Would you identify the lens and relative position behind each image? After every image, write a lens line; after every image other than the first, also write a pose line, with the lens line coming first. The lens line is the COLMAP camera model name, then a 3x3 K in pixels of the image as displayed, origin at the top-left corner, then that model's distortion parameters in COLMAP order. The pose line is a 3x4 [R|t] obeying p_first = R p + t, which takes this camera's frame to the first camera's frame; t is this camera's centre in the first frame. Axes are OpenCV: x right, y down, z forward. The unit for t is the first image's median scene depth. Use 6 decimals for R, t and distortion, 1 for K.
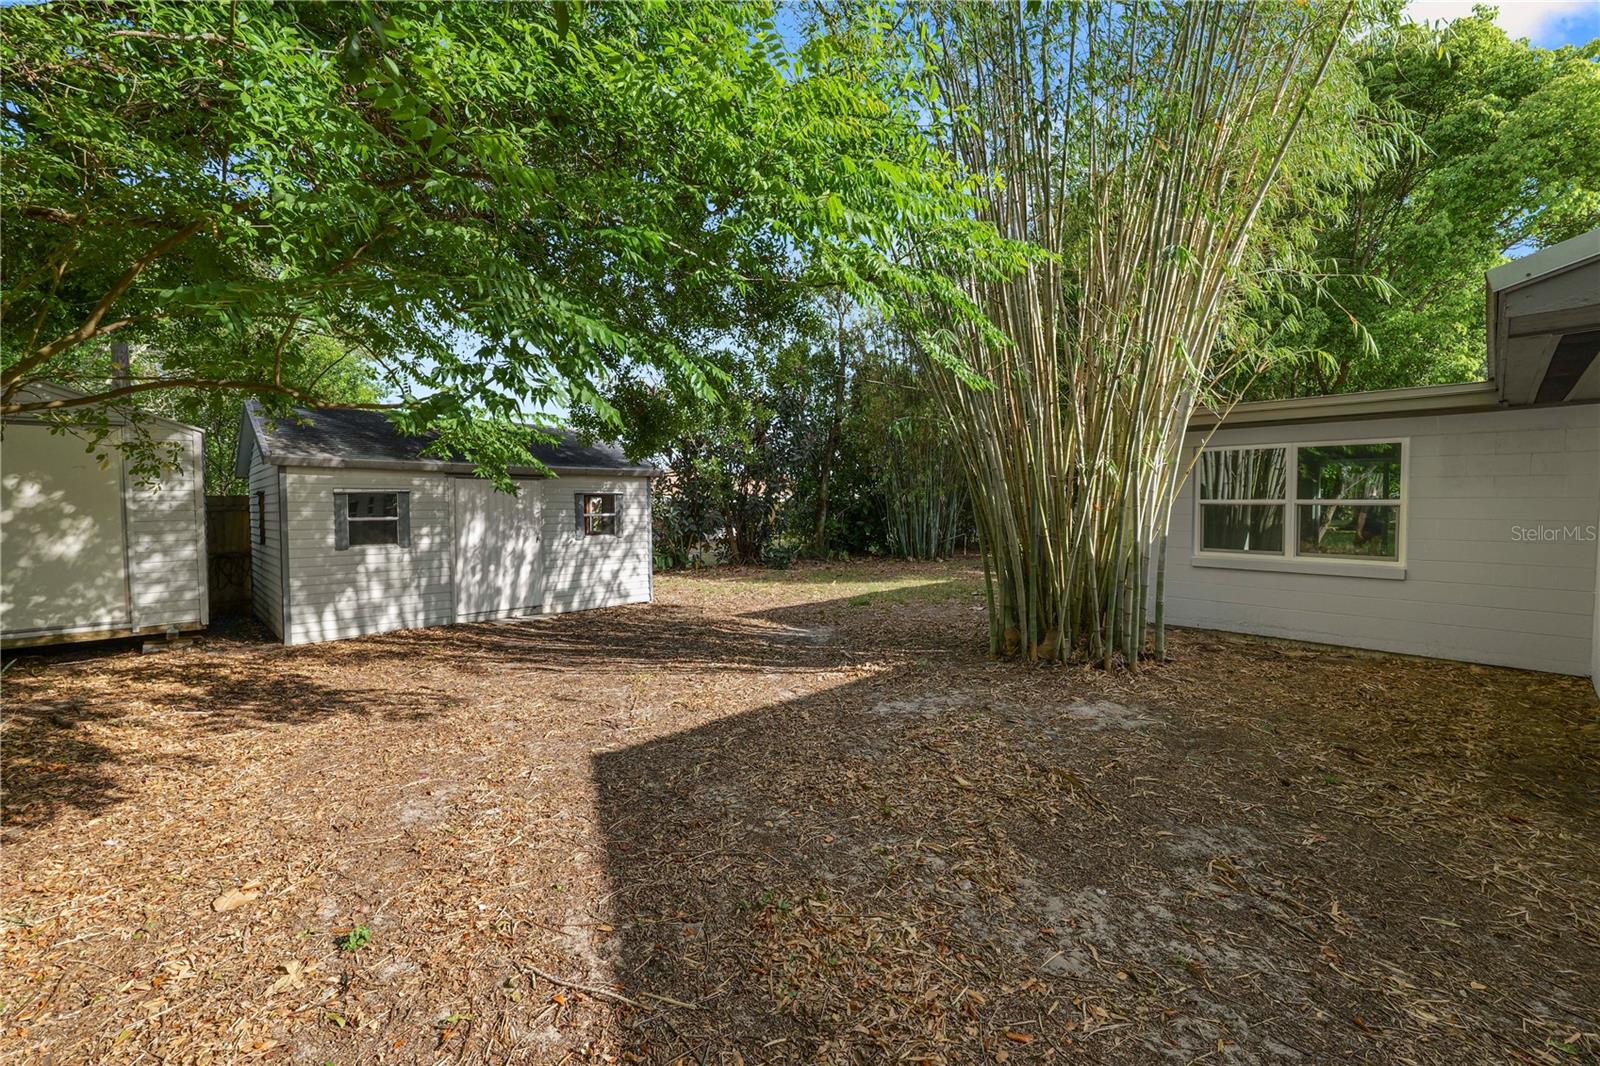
lens RADIAL K [[649.4, 0, 800.7], [0, 649.4, 525.3], [0, 0, 1]] dist [-0.027485, 0.000024]
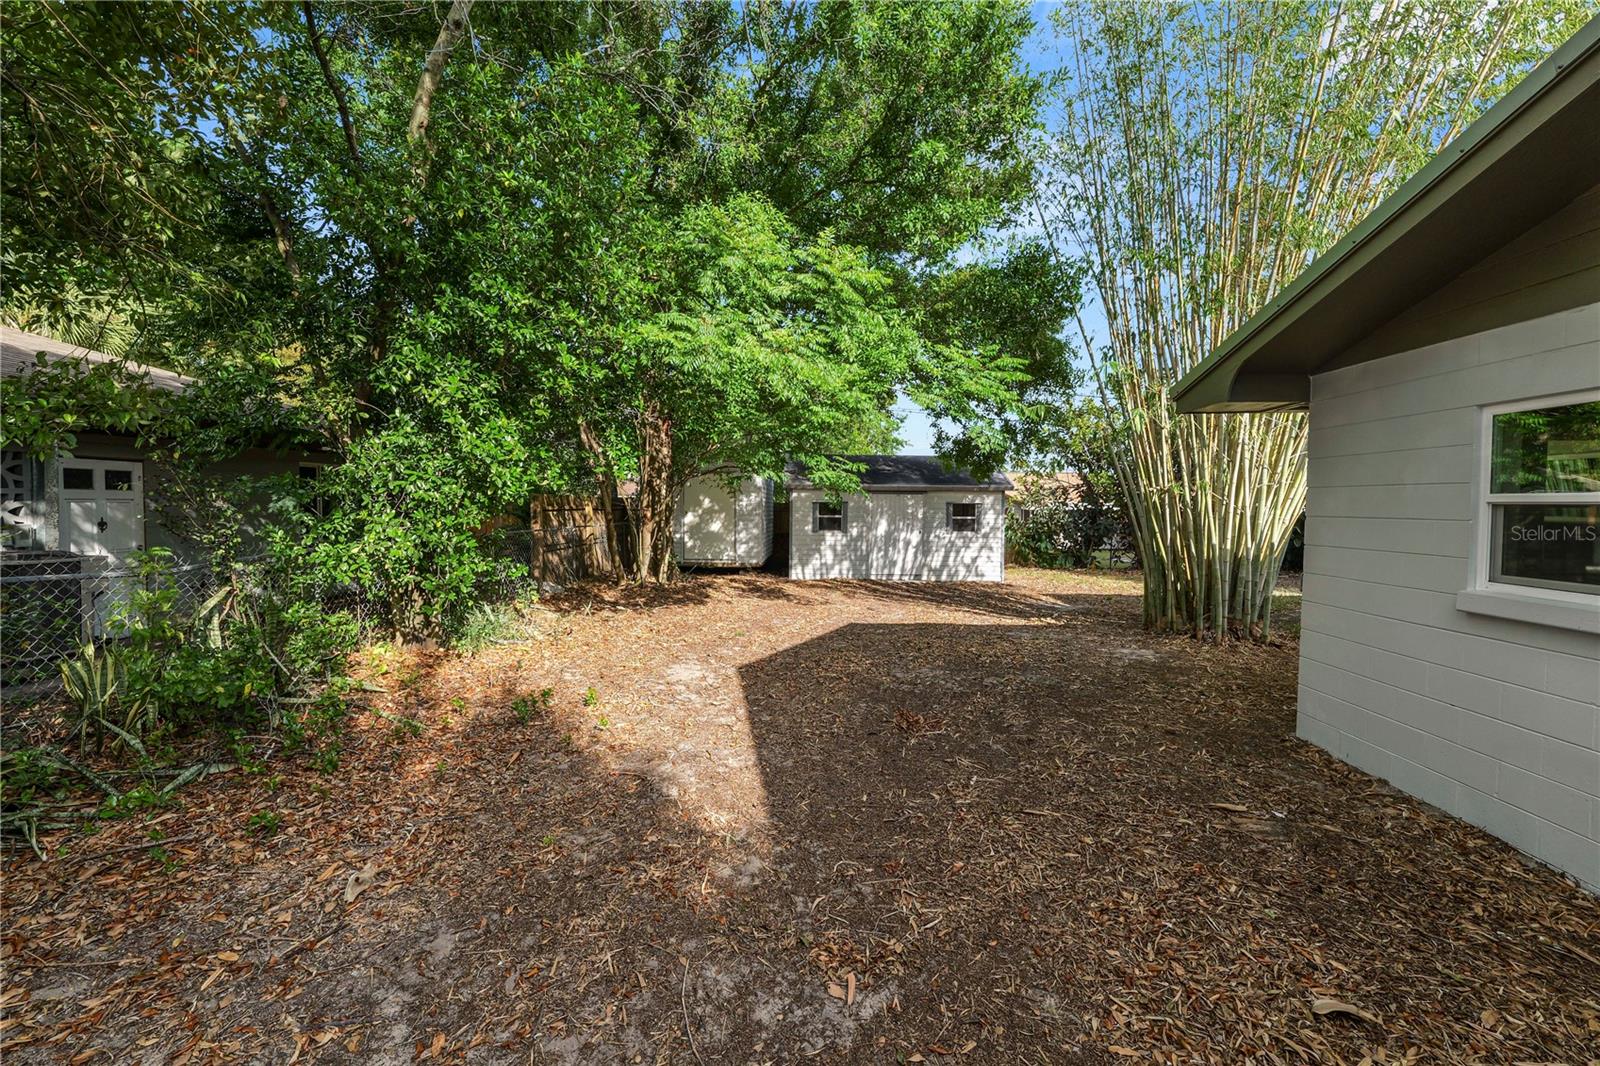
lens RADIAL K [[651.5, 0, 796.3], [0, 651.5, 531.5], [0, 0, 1]] dist [-0.013198, 0.000415]
pose [[0.695142, 0.037153, -0.717912, 0.508459], [-0.038920, 0.999144, 0.014021, 0.008549], [0.717818, 0.018194, 0.695993, -0.308608]]
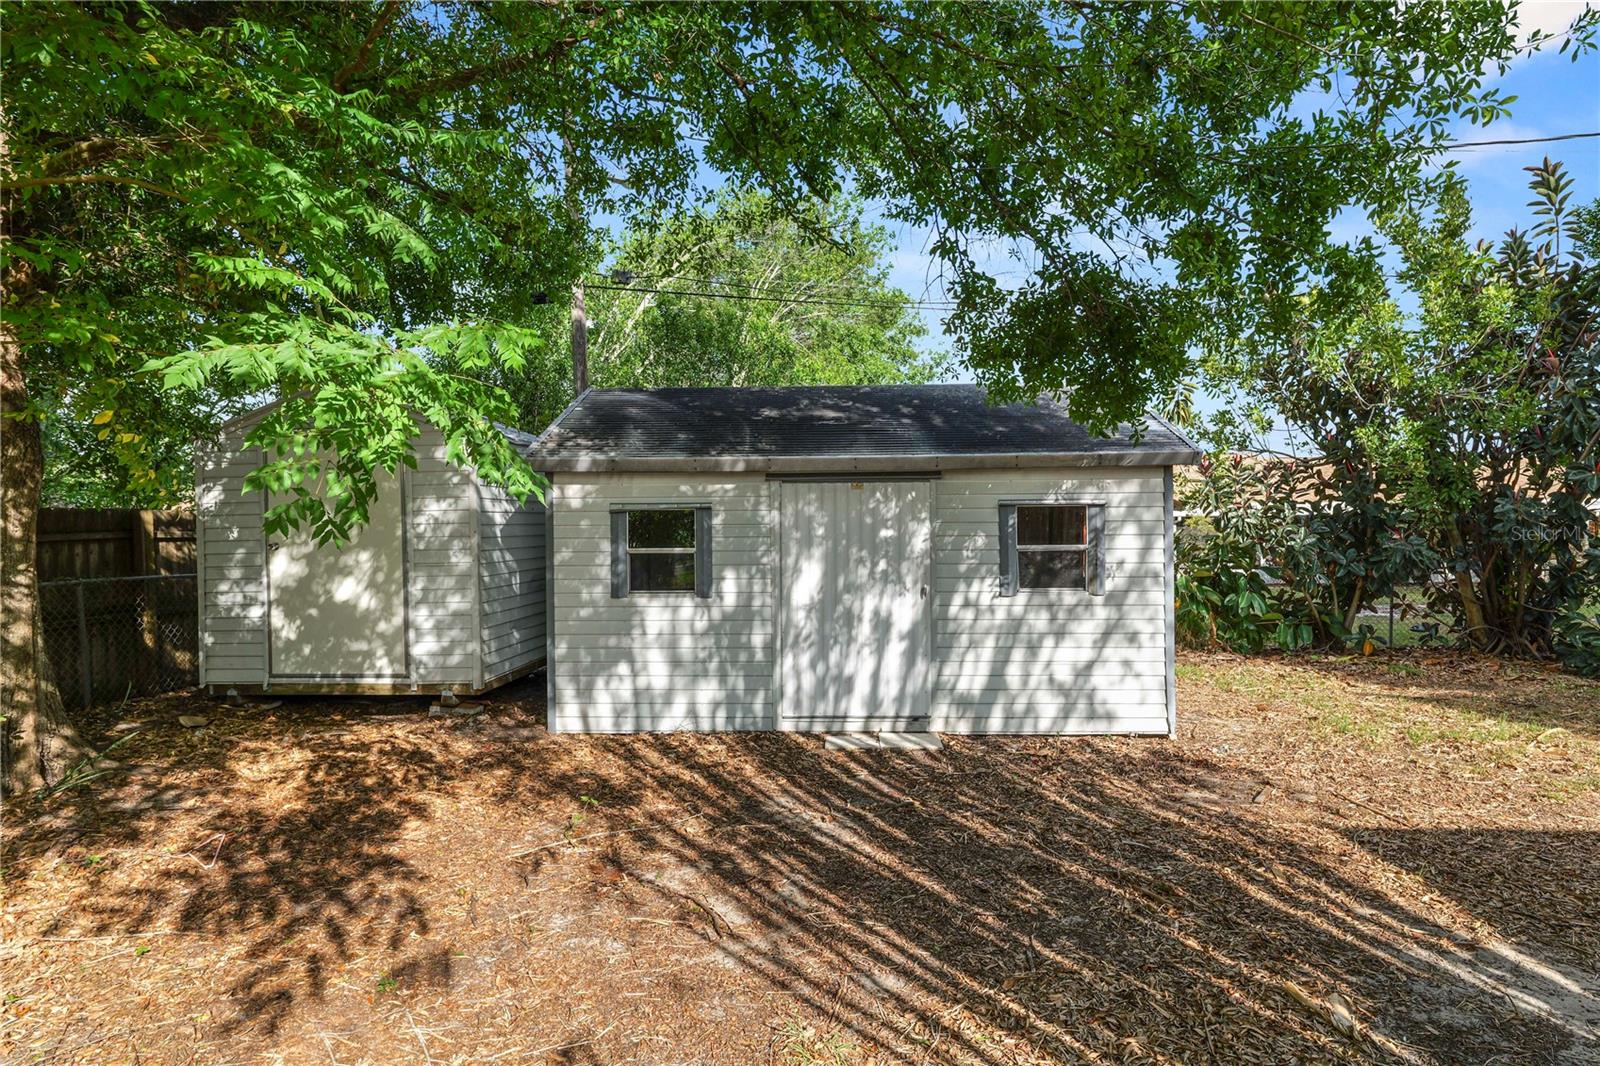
lens RADIAL K [[855.8, 0, 800.1], [0, 855.8, 572.8], [0, 0, 1]] dist [0.001643, 0.000641]
pose [[0.672178, 0.043259, -0.739125, 0.045533], [-0.017307, 0.998937, 0.042726, -0.023546], [0.740187, -0.015927, 0.672212, 0.444115]]
